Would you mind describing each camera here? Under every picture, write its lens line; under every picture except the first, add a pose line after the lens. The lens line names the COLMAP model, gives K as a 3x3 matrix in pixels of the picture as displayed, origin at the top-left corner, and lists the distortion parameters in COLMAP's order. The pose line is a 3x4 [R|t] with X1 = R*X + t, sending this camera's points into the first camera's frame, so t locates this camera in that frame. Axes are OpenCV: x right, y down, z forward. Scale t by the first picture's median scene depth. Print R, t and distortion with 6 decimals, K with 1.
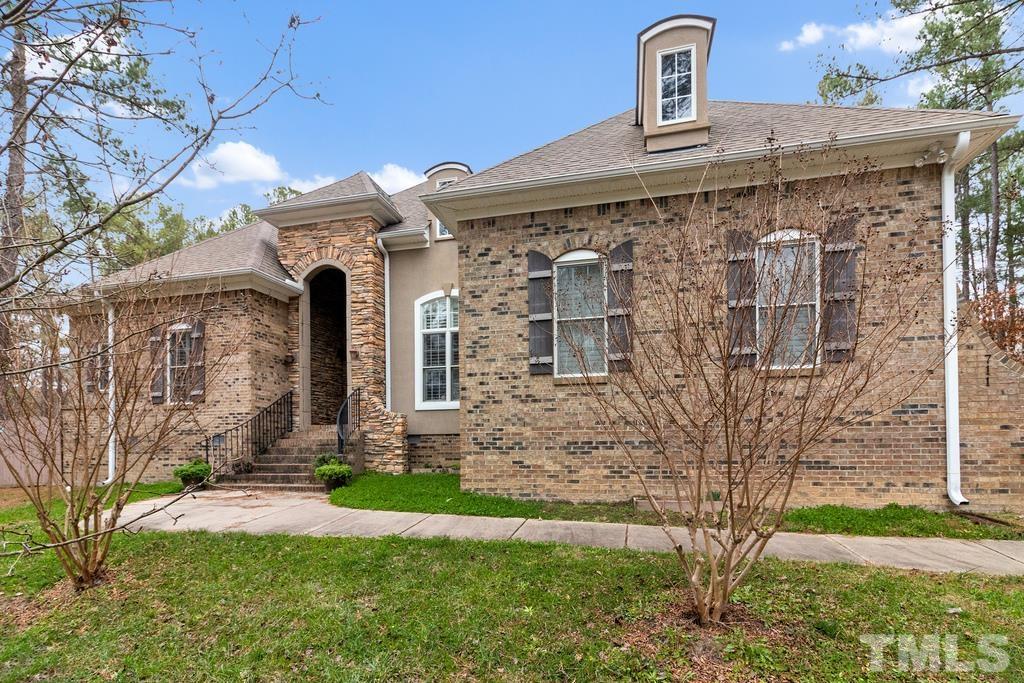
lens RADIAL K [[469.5, 0, 598.0], [0, 469.5, 447.5], [0, 0, 1]] dist [-0.002312, -0.000502]
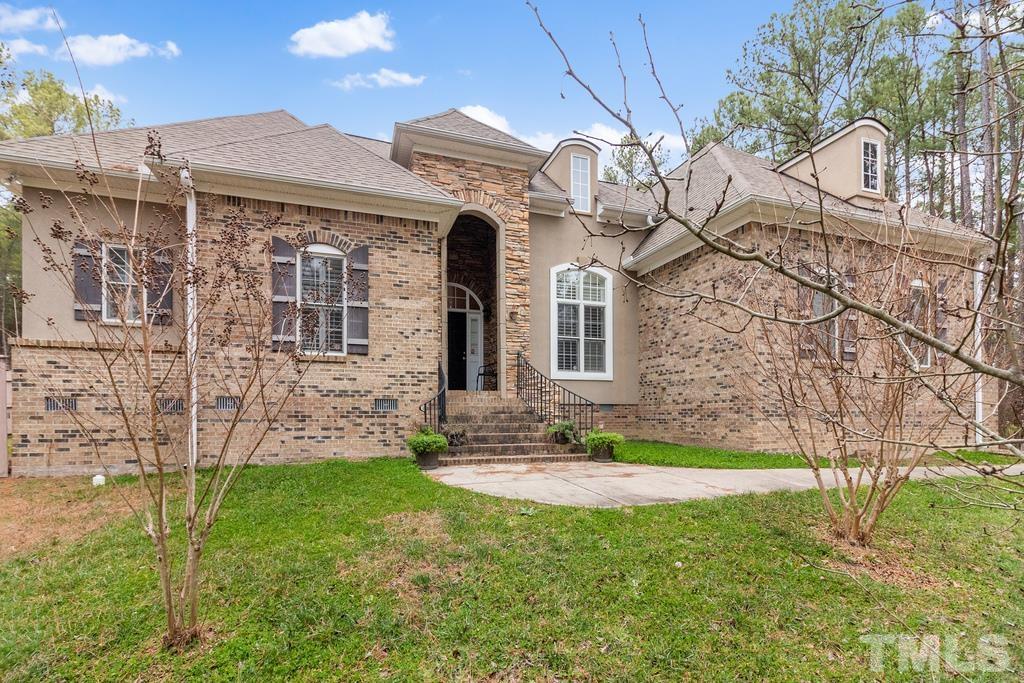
lens RADIAL K [[469.5, 0, 449.1], [0, 469.5, 424.5], [0, 0, 1]] dist [-0.002312, -0.000502]
pose [[0.866671, 0.002627, 0.498873, -1.234808], [-0.000353, 0.999989, -0.004652, 0.023598], [-0.498880, 0.003855, 0.866663, 0.295431]]
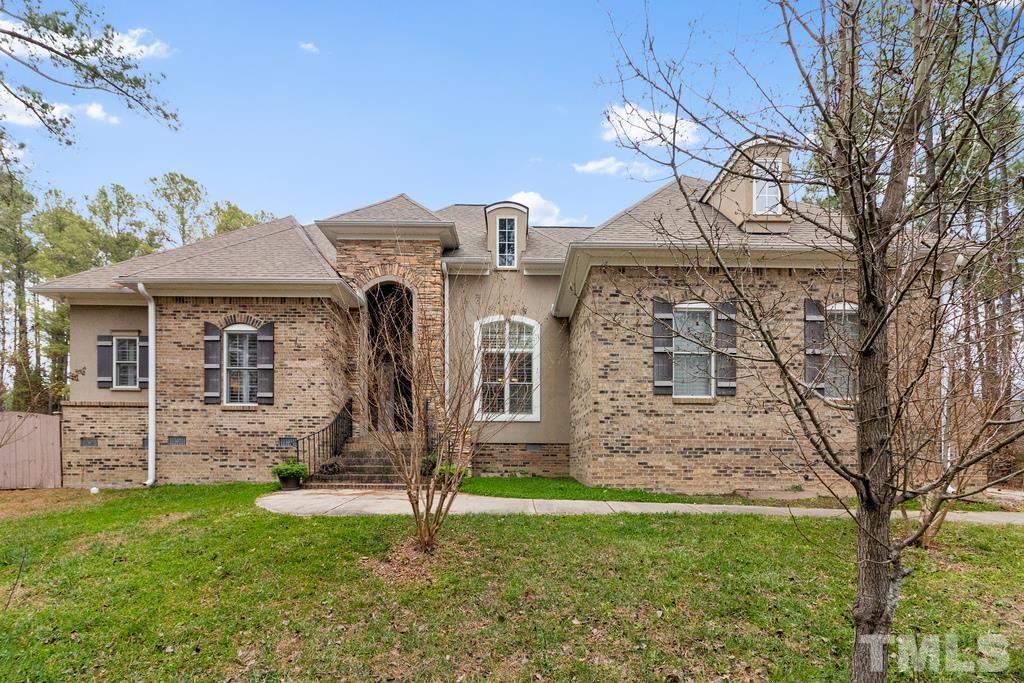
lens RADIAL K [[469.5, 0, 530.6], [0, 469.5, 474.4], [0, 0, 1]] dist [-0.002312, -0.000502]
pose [[0.975273, 0.014299, 0.220539, -0.577447], [-0.015040, 0.999885, 0.001679, 0.049522], [-0.220490, -0.004954, 0.975377, -0.127931]]
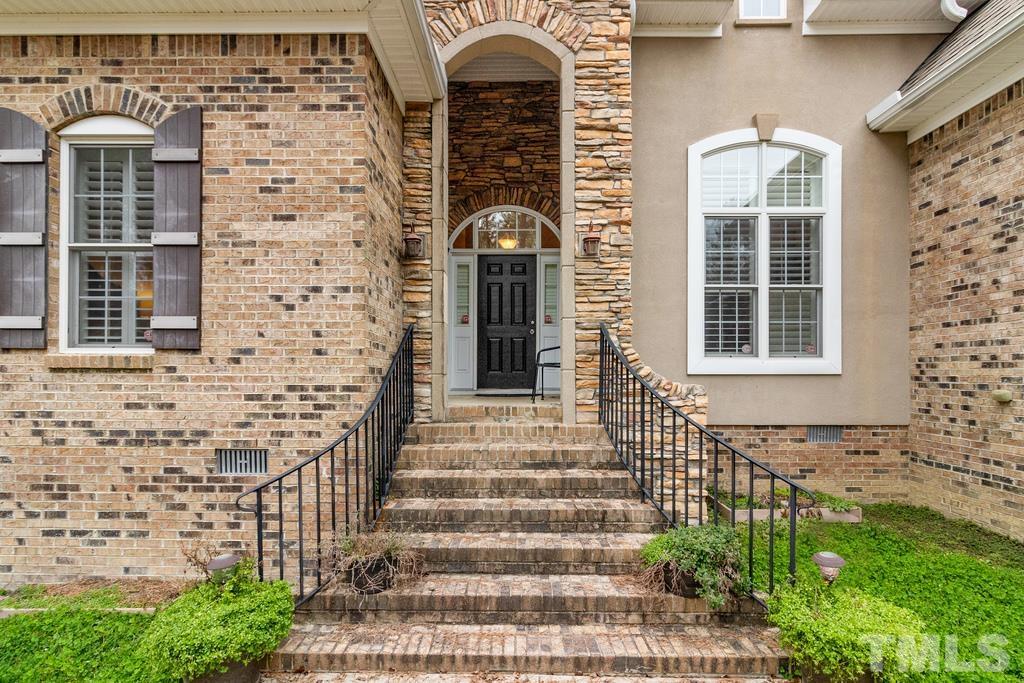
lens RADIAL K [[396.4, 0, 497.9], [0, 396.4, 364.7], [0, 0, 1]] dist [0.001094, 0.000098]
pose [[0.980777, 0.014411, 0.194601, -0.759613], [-0.012257, 0.999850, -0.012272, -0.095596], [-0.194748, 0.009651, 0.980806, 0.748704]]
